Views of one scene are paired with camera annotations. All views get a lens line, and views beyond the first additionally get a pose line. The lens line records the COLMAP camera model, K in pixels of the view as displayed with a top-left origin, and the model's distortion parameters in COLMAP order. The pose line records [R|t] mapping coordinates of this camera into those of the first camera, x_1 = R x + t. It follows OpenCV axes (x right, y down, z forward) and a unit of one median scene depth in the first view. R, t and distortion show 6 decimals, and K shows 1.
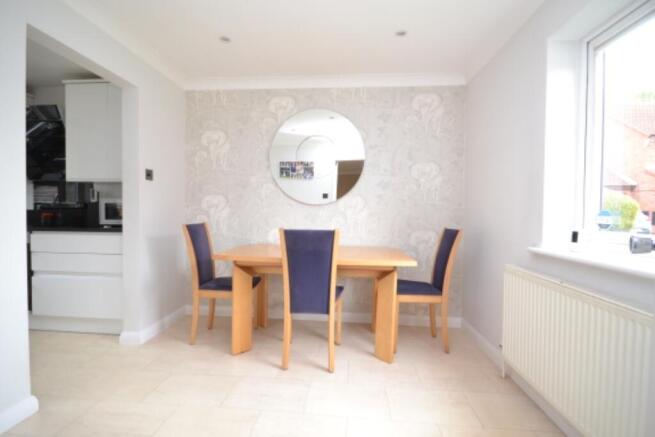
lens RADIAL K [[302.0, 0, 327.5], [0, 302.0, 218.5], [0, 0, 1]] dist [-0.000325, -0.000054]
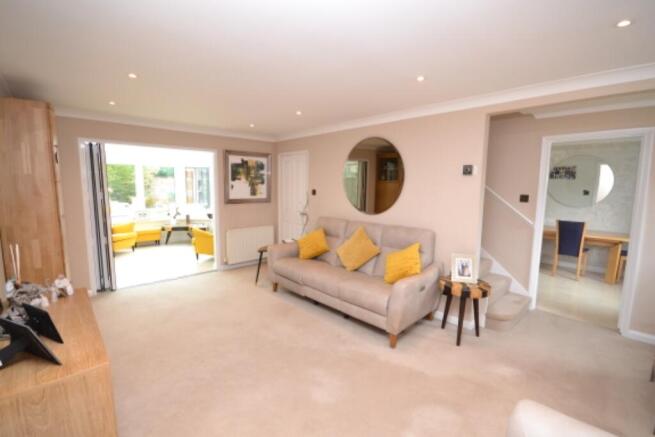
lens RADIAL K [[291.4, 0, 327.5], [0, 291.4, 218.5], [0, 0, 1]] dist [0.000742, -0.000315]
pose [[0.738899, 0.074858, -0.669645, 0.058577], [-0.015349, 0.995422, 0.094339, -0.168624], [0.673641, -0.059429, 0.736665, -1.917516]]
